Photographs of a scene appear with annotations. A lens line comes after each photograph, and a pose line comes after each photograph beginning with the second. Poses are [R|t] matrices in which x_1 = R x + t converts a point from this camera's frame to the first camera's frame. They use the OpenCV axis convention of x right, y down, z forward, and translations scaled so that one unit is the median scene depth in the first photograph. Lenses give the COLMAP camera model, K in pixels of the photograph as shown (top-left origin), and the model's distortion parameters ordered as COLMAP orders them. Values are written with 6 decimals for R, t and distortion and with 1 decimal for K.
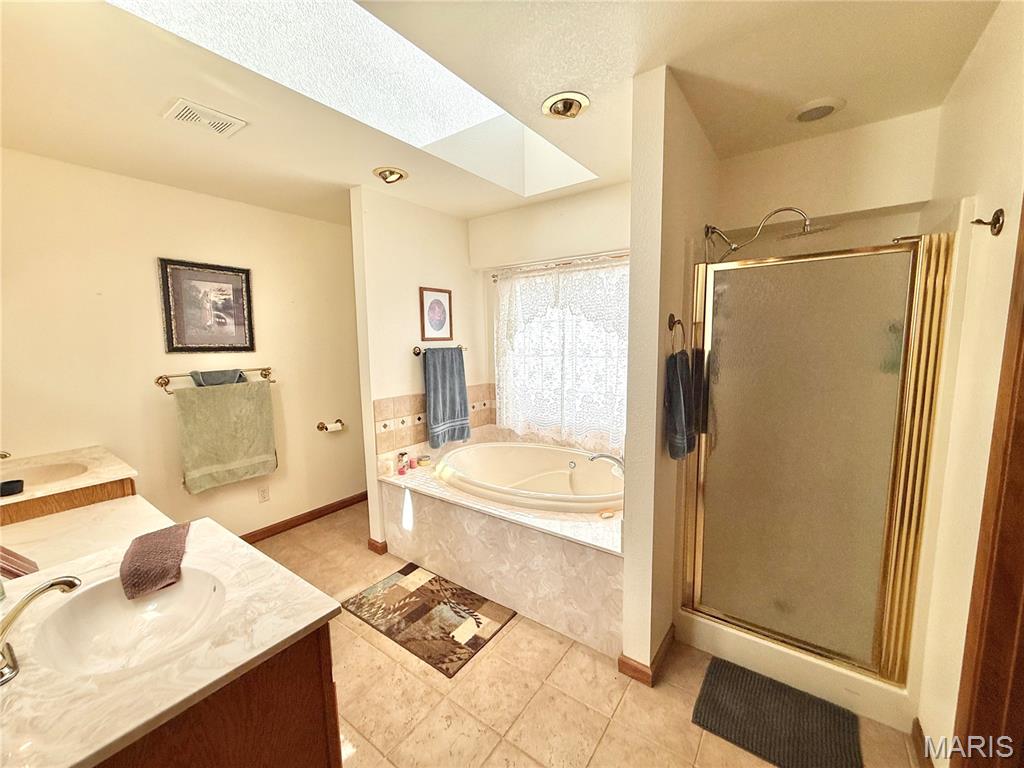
lens RADIAL K [[406.2, 0, 509.7], [0, 406.2, 384.8], [0, 0, 1]] dist [-0.001435, 0.000199]
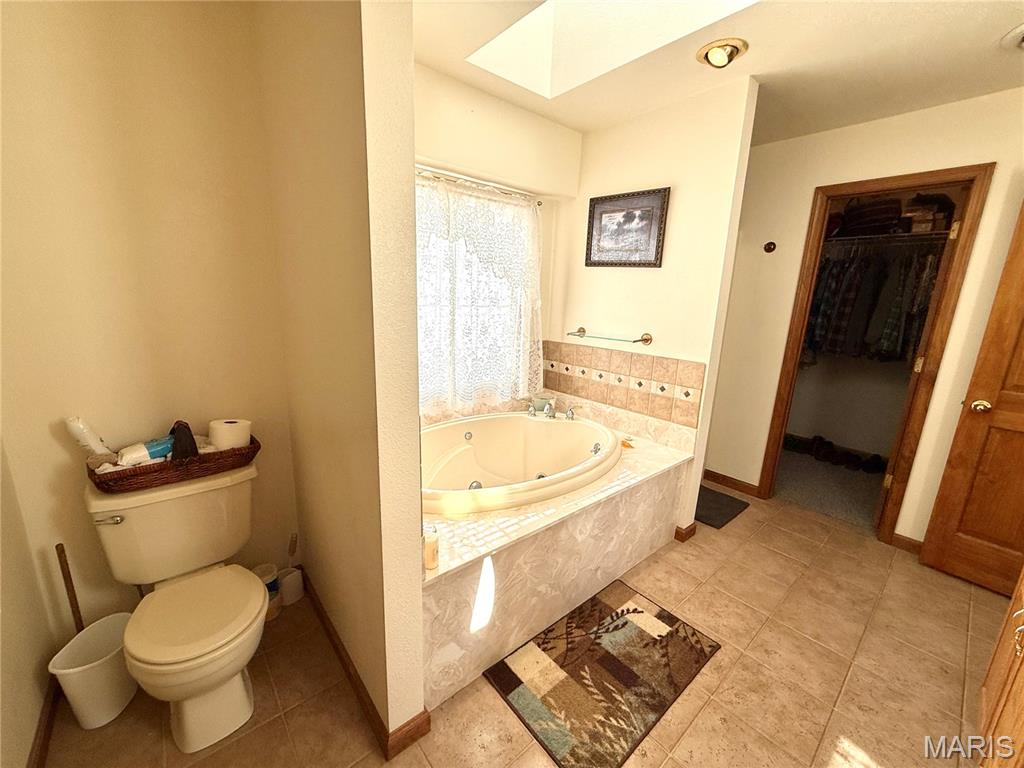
lens RADIAL K [[406.2, 0, 509.7], [0, 406.2, 384.8], [0, 0, 1]] dist [-0.001435, 0.000199]
pose [[0.234461, -0.190973, 0.953183, -0.704563], [0.076169, 0.981109, 0.177832, -0.058649], [-0.969137, 0.030909, 0.244578, 0.817932]]
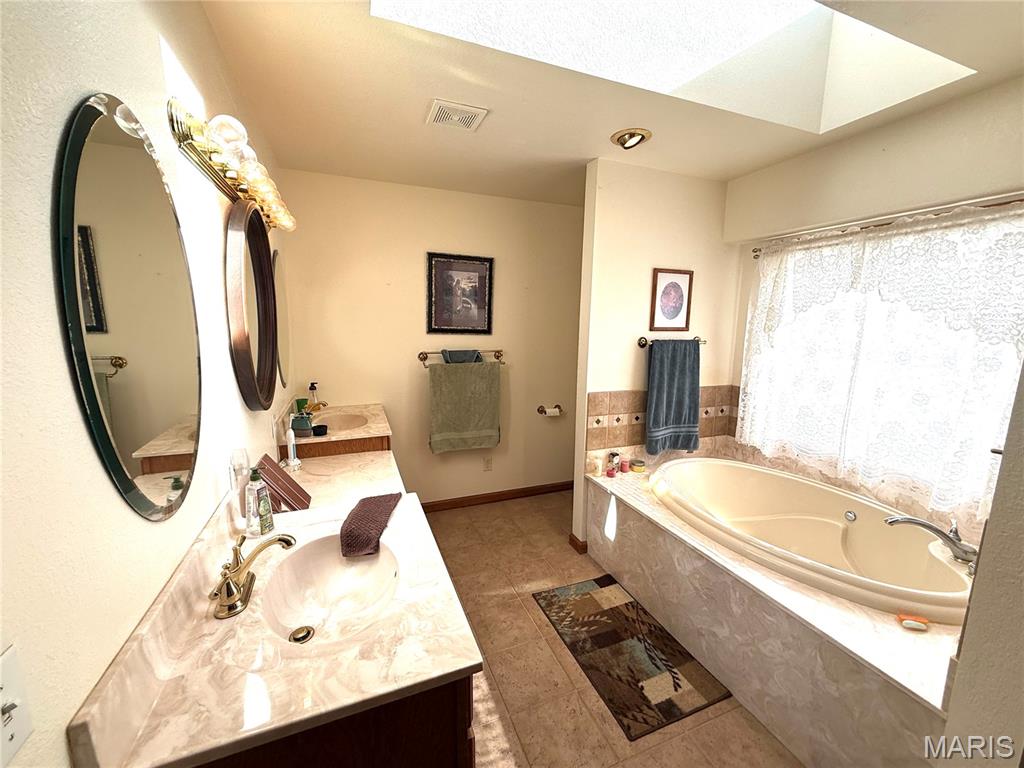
lens RADIAL K [[406.2, 0, 509.7], [0, 406.2, 384.8], [0, 0, 1]] dist [-0.001435, 0.000199]
pose [[0.843531, 0.110150, -0.525664, 0.001443], [-0.088654, 0.993874, 0.065997, -0.026253], [0.529713, -0.009068, 0.848129, 0.110719]]
